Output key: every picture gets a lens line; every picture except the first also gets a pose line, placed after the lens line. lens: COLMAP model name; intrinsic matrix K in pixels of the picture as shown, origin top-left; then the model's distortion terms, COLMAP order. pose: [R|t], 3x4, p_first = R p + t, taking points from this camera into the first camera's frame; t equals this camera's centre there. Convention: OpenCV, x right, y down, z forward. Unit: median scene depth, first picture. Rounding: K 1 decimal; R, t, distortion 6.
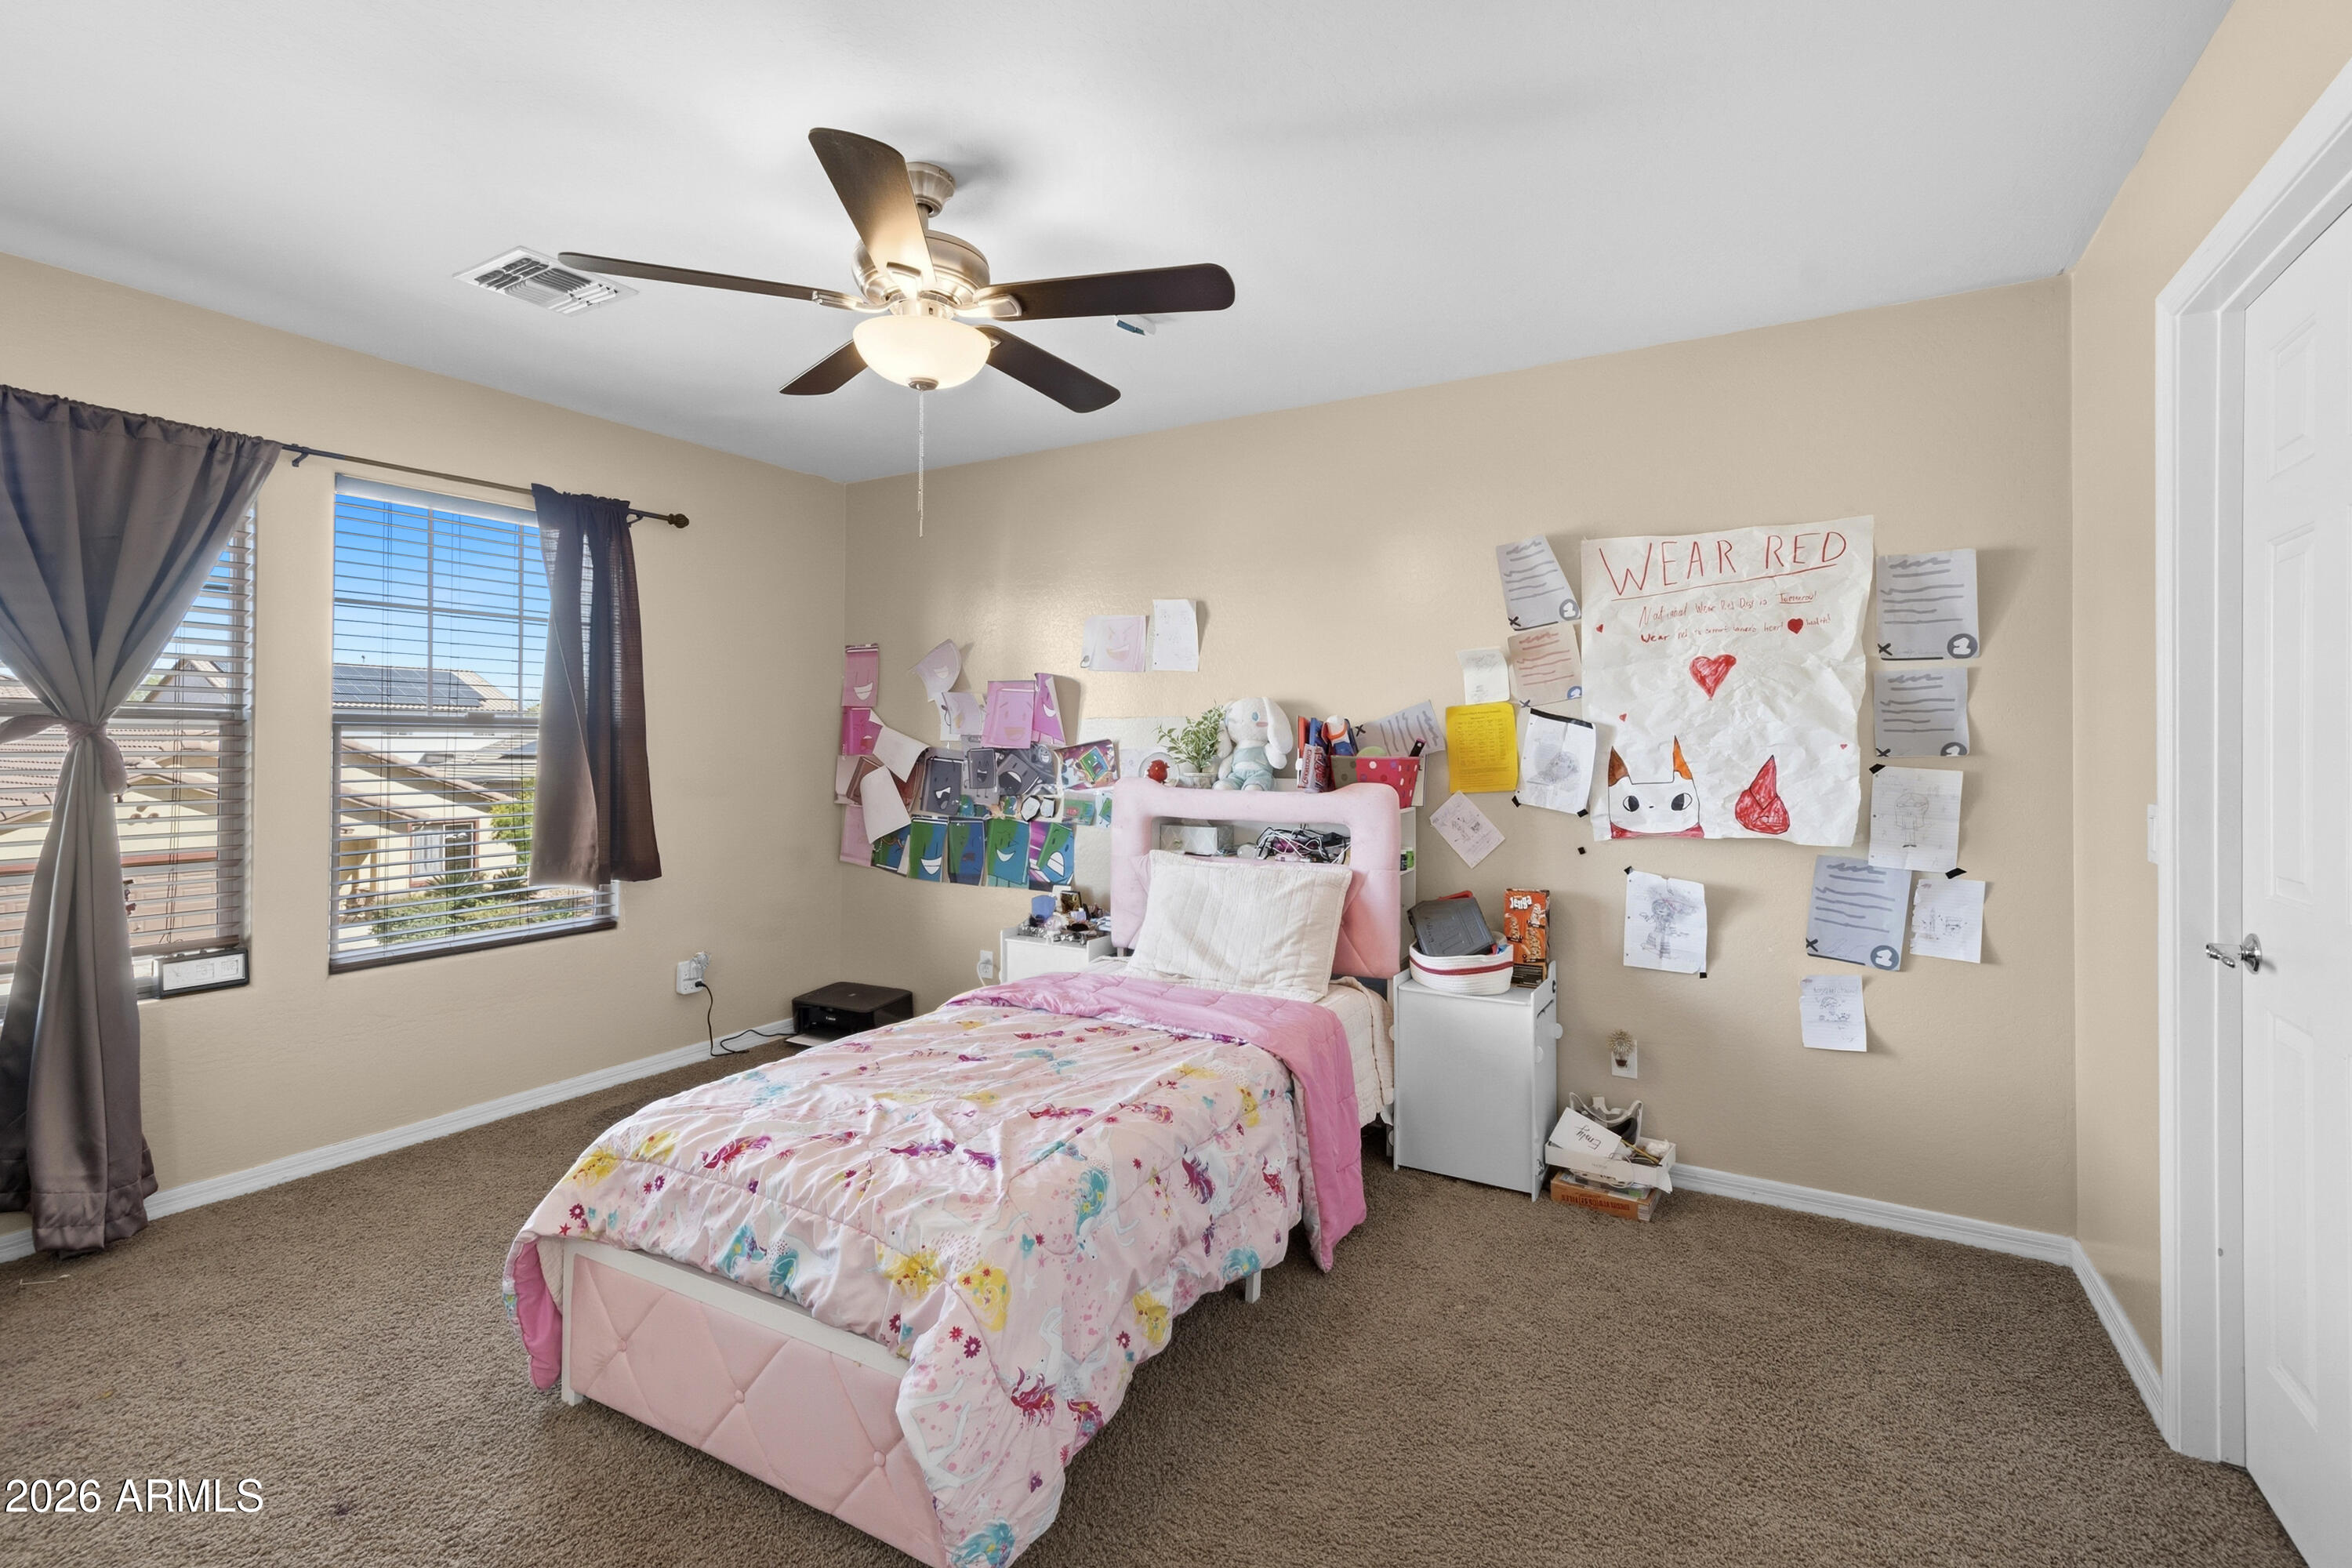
lens RADIAL K [[1049.6, 0, 1163.4], [0, 1049.6, 739.1], [0, 0, 1]] dist [0.012094, 0.000269]
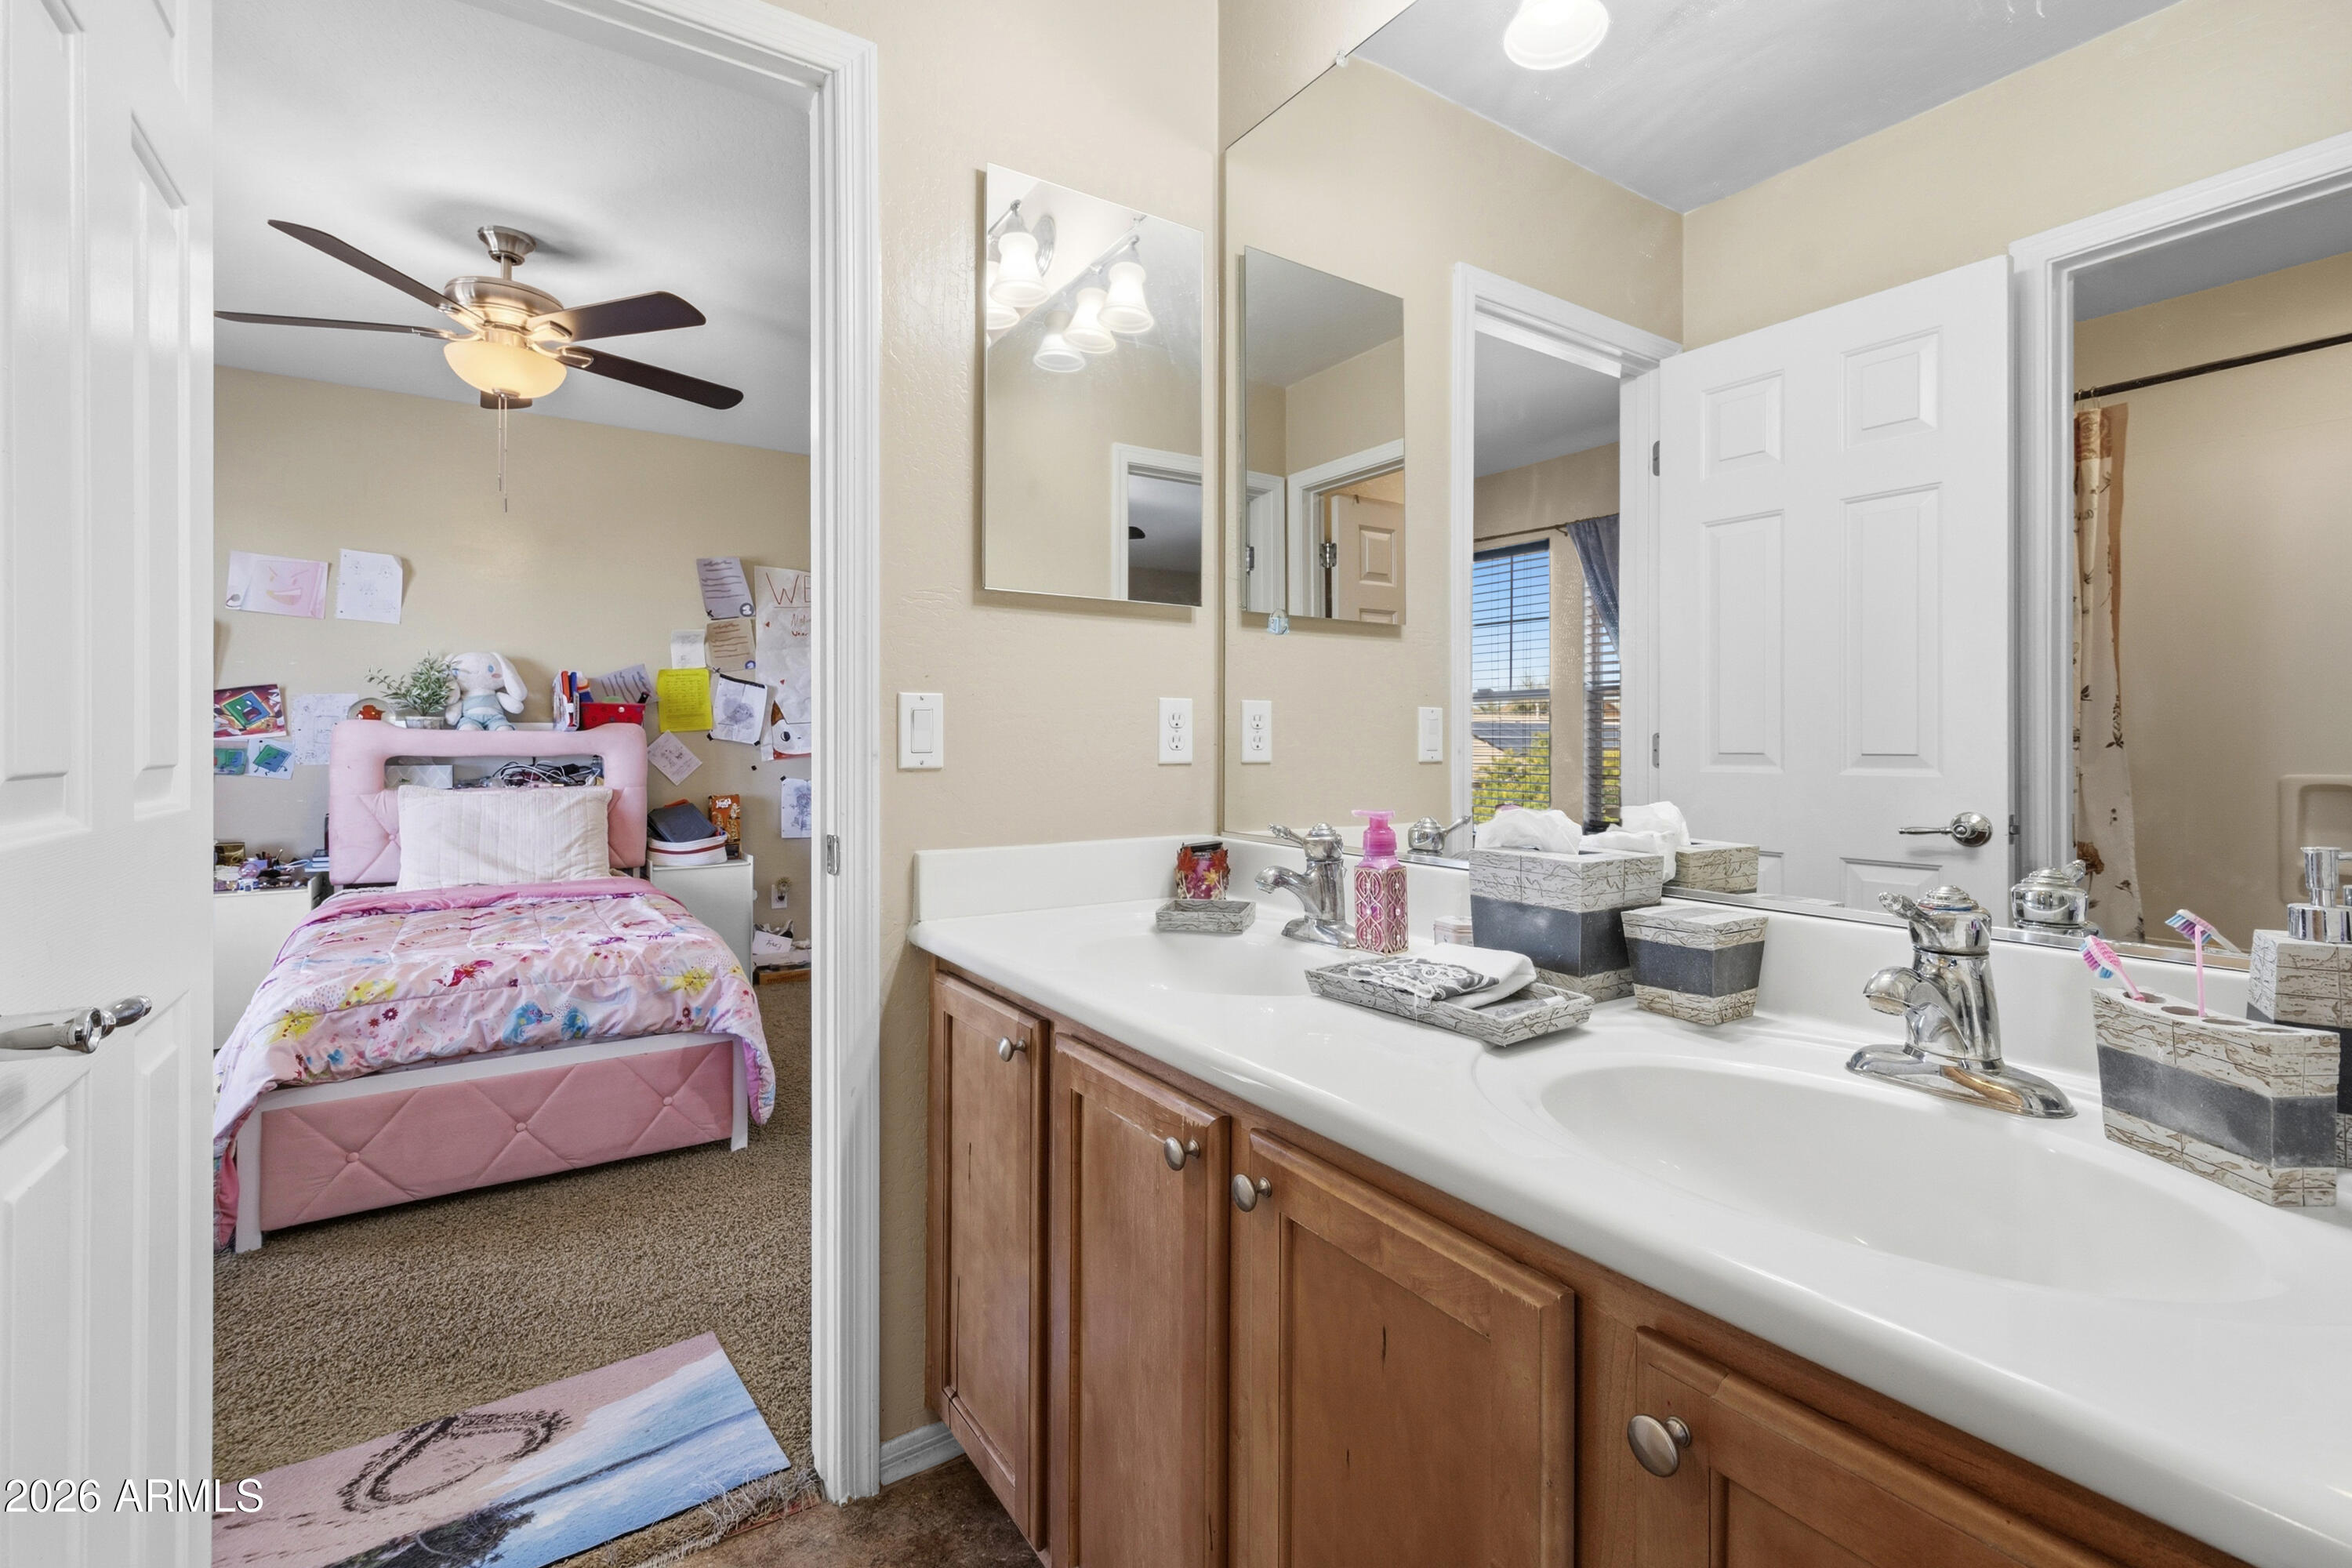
lens RADIAL K [[1049.6, 0, 1163.4], [0, 1049.6, 739.1], [0, 0, 1]] dist [0.012094, 0.000269]
pose [[0.437468, -0.001588, 0.899233, -0.708229], [-0.003449, 0.999988, 0.003444, 0.055551], [-0.899227, -0.004608, 0.437457, -0.205067]]
